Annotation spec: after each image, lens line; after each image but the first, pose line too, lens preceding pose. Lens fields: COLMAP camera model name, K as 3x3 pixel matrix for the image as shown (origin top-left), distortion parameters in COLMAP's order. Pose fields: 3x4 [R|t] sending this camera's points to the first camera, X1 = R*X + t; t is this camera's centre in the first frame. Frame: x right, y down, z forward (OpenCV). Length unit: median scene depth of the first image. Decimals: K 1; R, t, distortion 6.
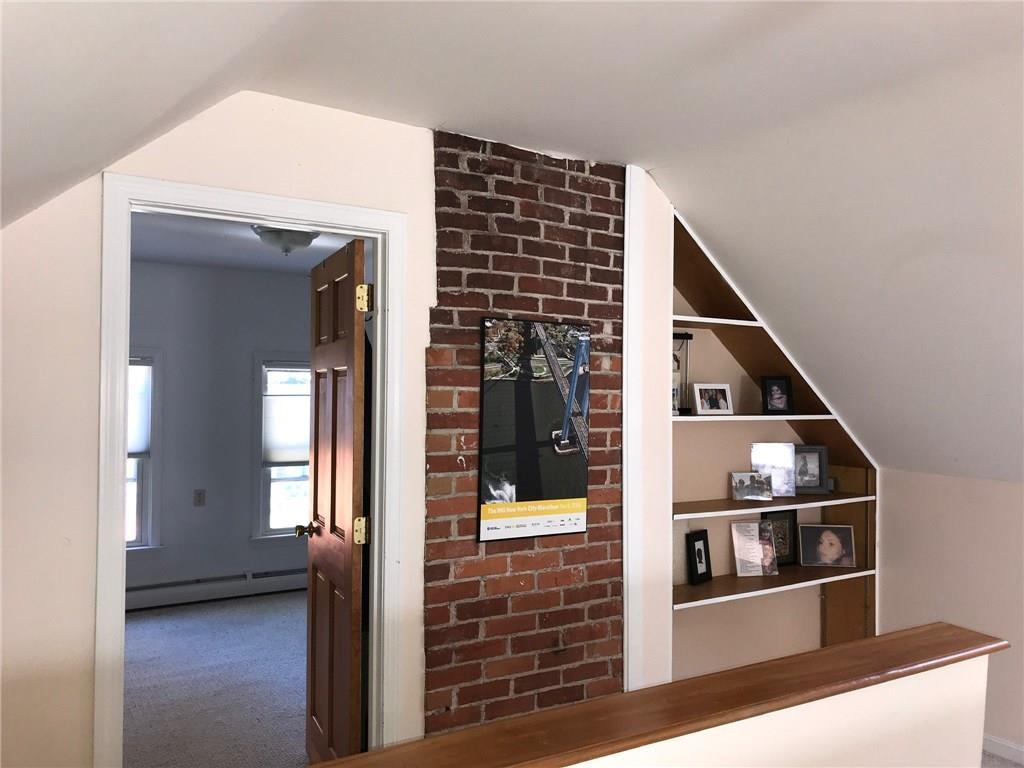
lens RADIAL K [[843.1, 0, 517.4], [0, 843.1, 385.8], [0, 0, 1]] dist [0.123730, -0.013930]
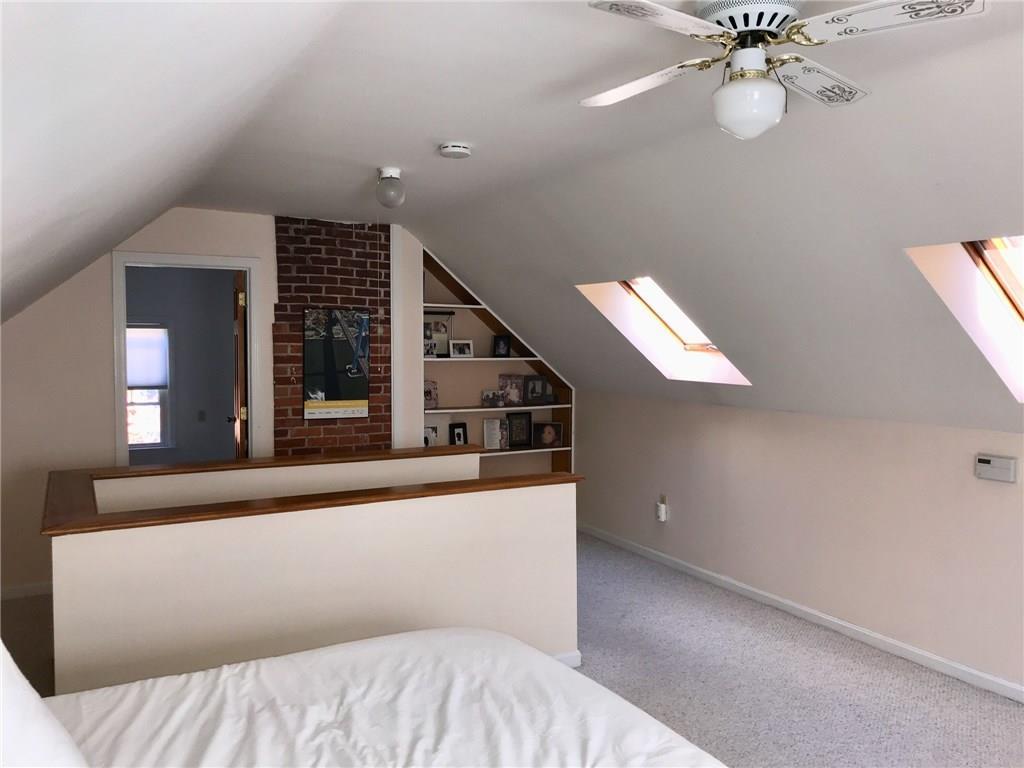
lens RADIAL K [[843.1, 0, 507.1], [0, 843.1, 384.4], [0, 0, 1]] dist [0.123730, -0.013930]
pose [[0.995972, -0.003667, -0.089589, 0.578226], [0.008301, 0.998644, 0.051400, 0.000236], [0.089279, -0.051937, 0.994652, -0.903945]]
